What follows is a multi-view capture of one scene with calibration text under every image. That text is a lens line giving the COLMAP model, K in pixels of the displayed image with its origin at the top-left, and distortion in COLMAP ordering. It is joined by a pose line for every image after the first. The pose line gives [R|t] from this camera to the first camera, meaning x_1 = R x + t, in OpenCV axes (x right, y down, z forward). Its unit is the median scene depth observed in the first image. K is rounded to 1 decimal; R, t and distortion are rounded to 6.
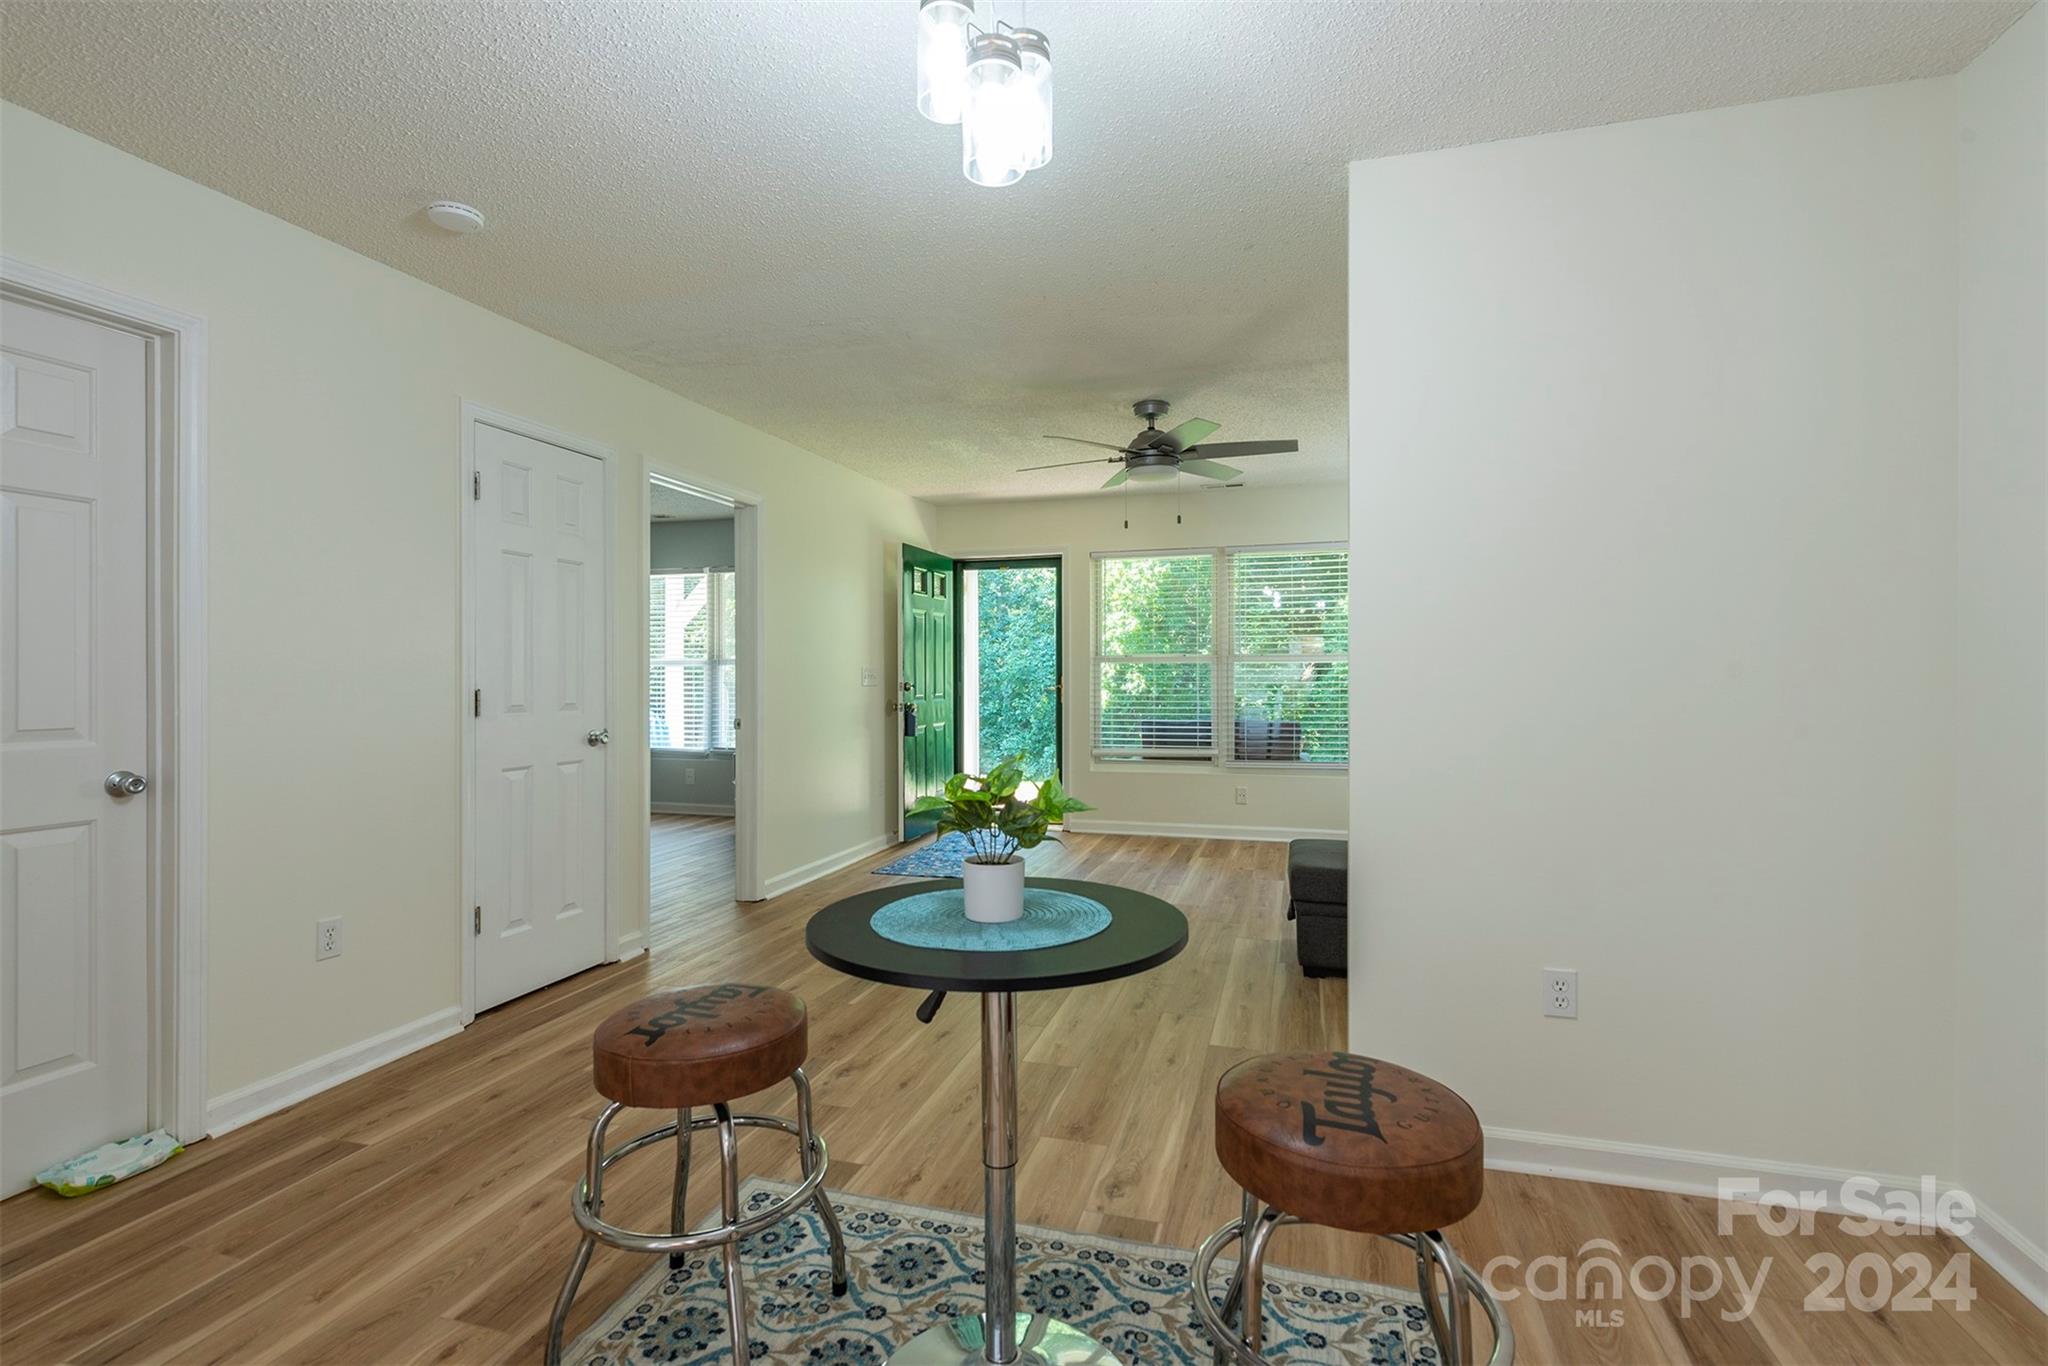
lens RADIAL K [[951.6, 0, 1023.1], [0, 951.6, 672.0], [0, 0, 1]] dist [0.001450, 0.000171]
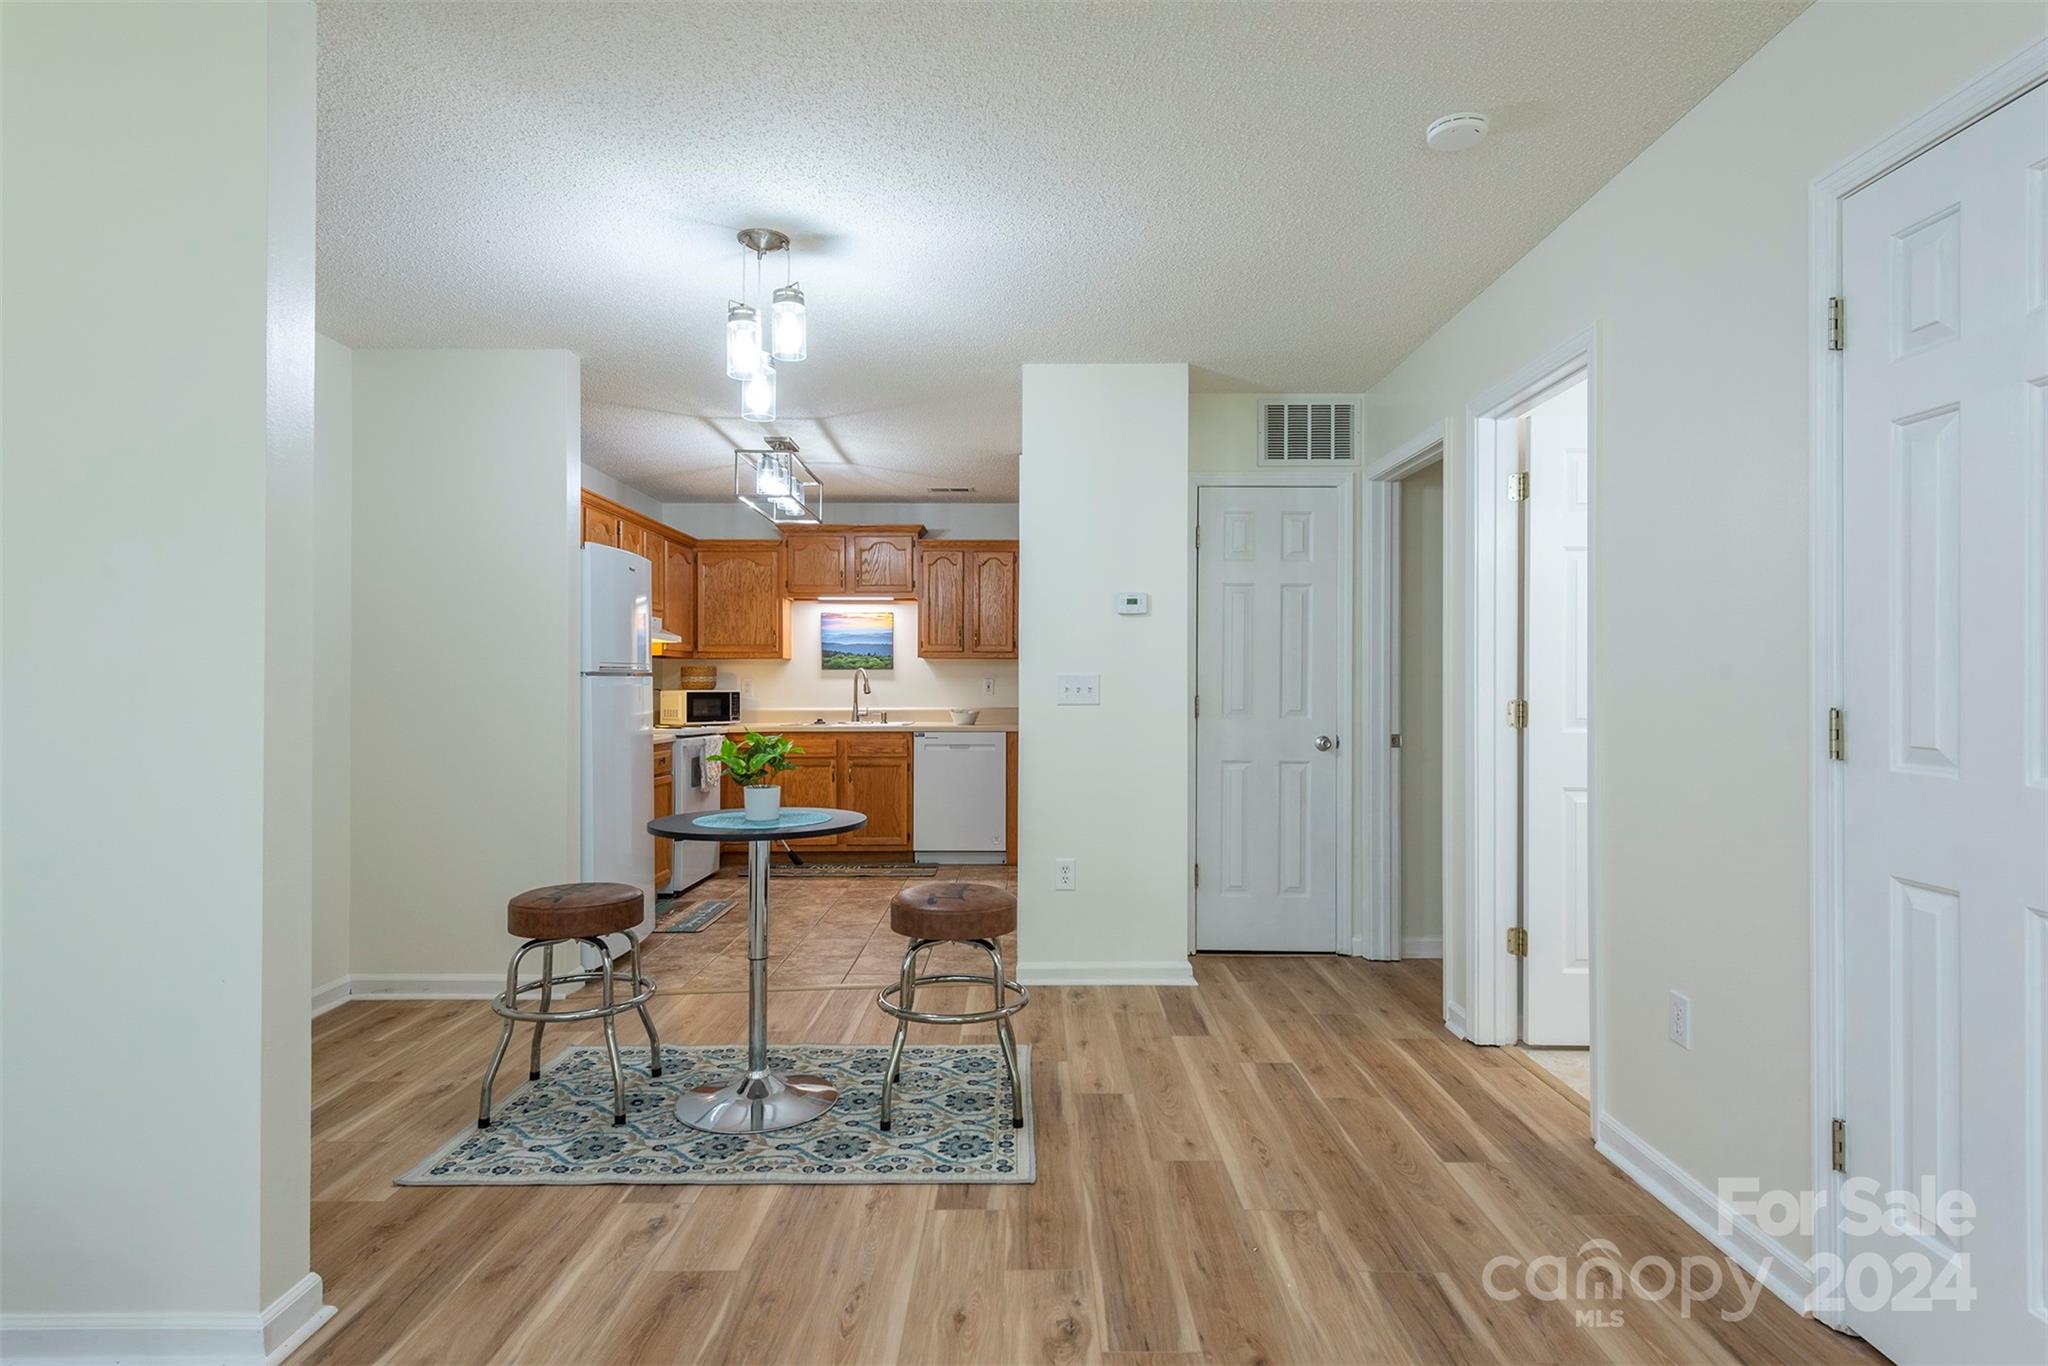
lens RADIAL K [[1089.1, 0, 1021.7], [0, 1089.1, 673.8], [0, 0, 1]] dist [0.009568, -0.000466]
pose [[-0.958919, 0.000337, -0.283680, 0.045153], [0.002557, 0.999969, -0.007454, 0.000267], [0.283668, -0.007873, -0.958890, 1.731272]]
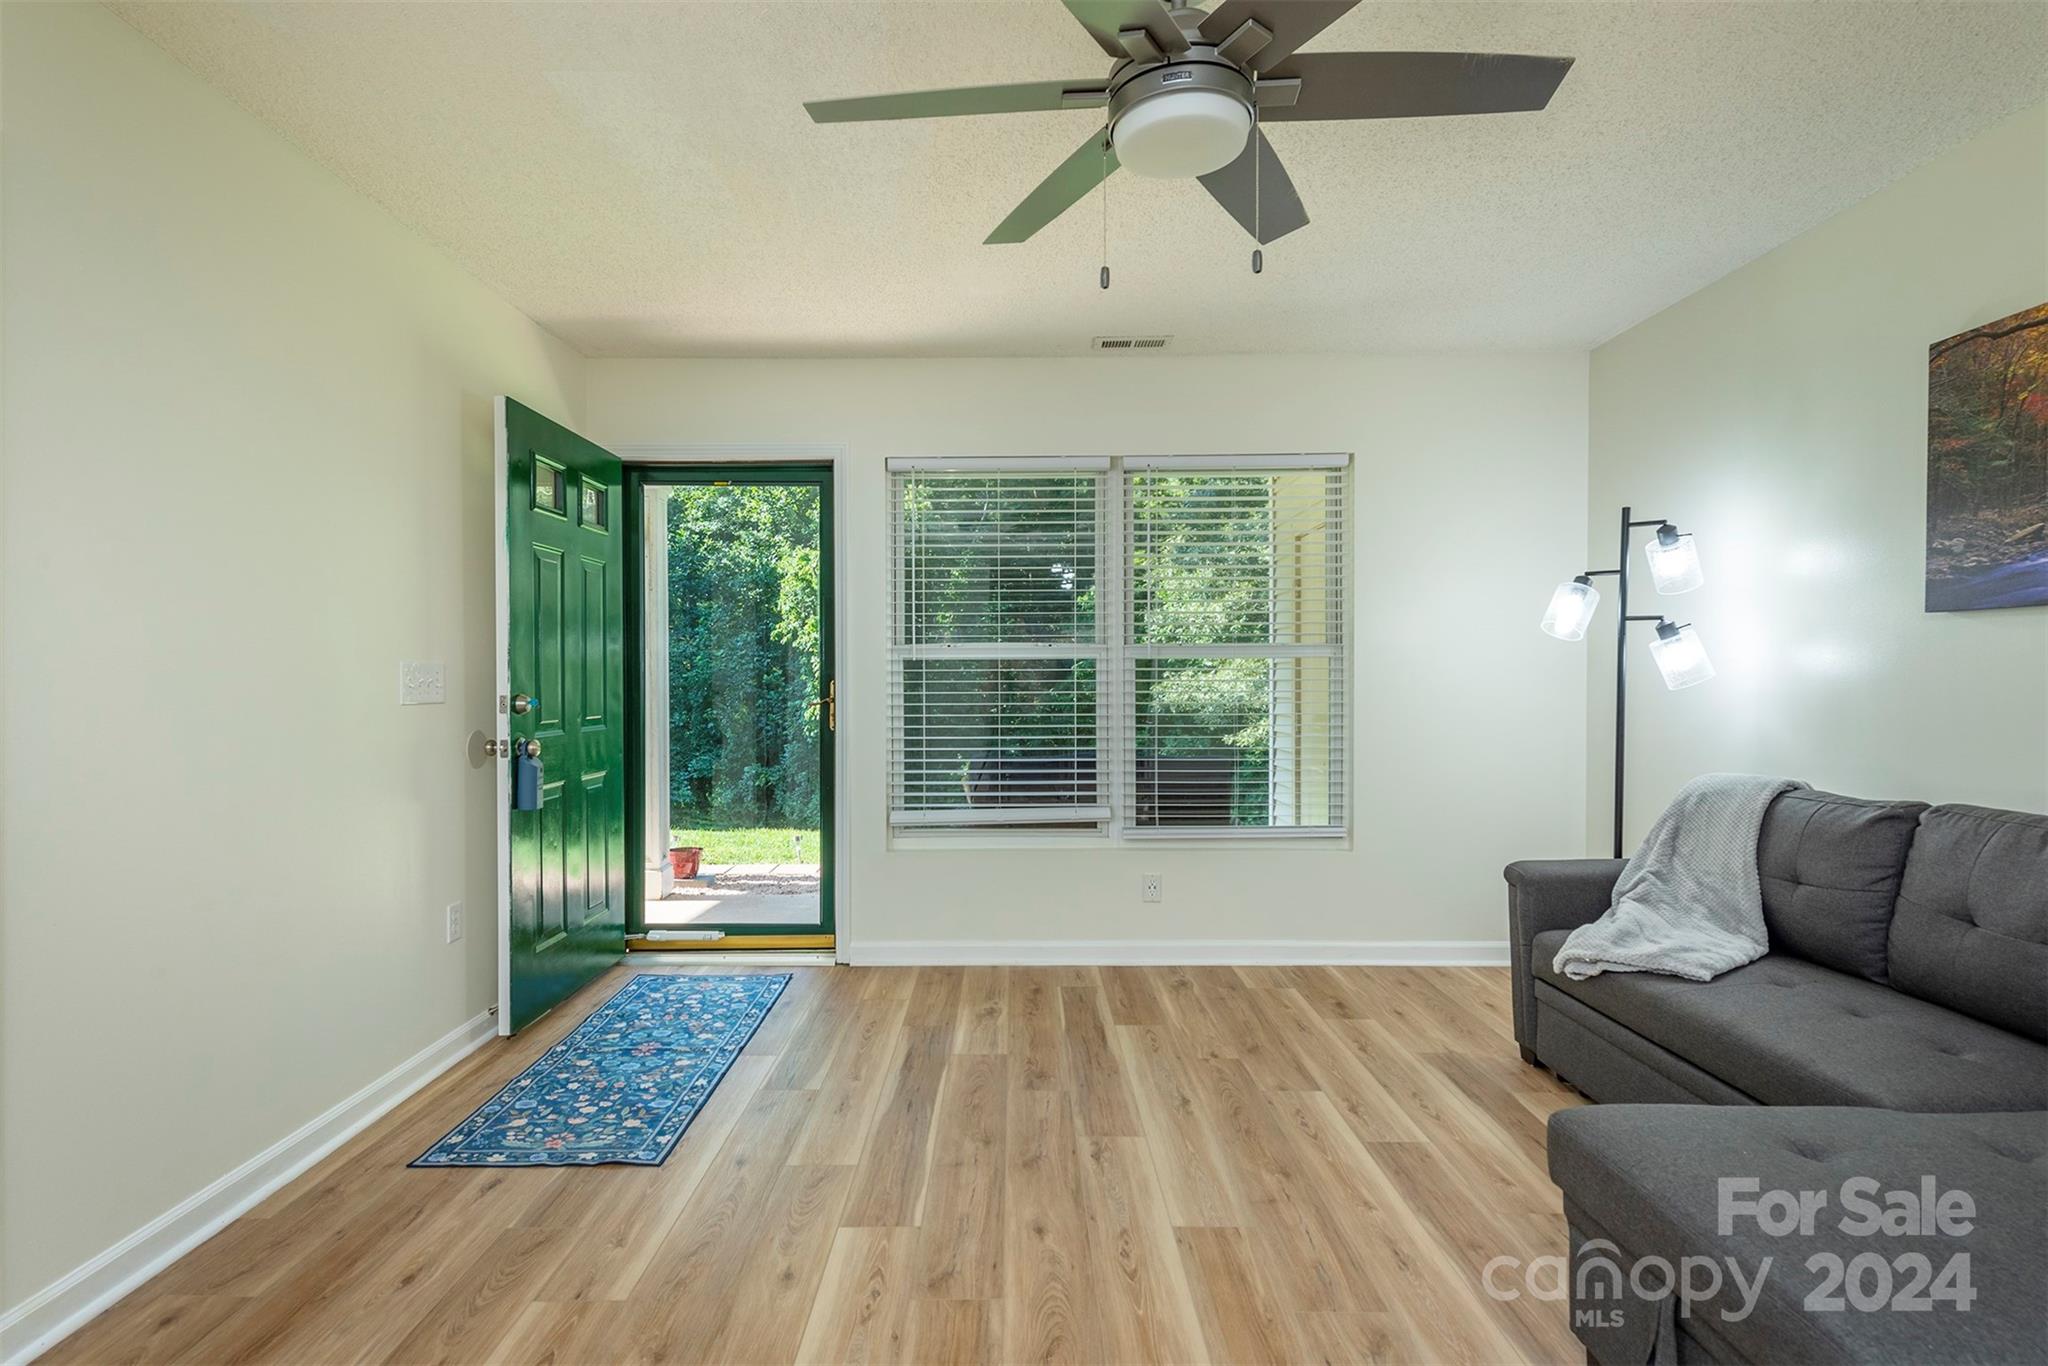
lens RADIAL K [[1007.5, 0, 999.6], [0, 1007.5, 684.6], [0, 0, 1]] dist [0.029564, -0.017207]
pose [[0.961165, -0.000628, 0.275973, -0.070857], [-0.001480, 0.999971, 0.007427, 0.002264], [-0.275970, -0.007547, 0.961137, 1.033690]]
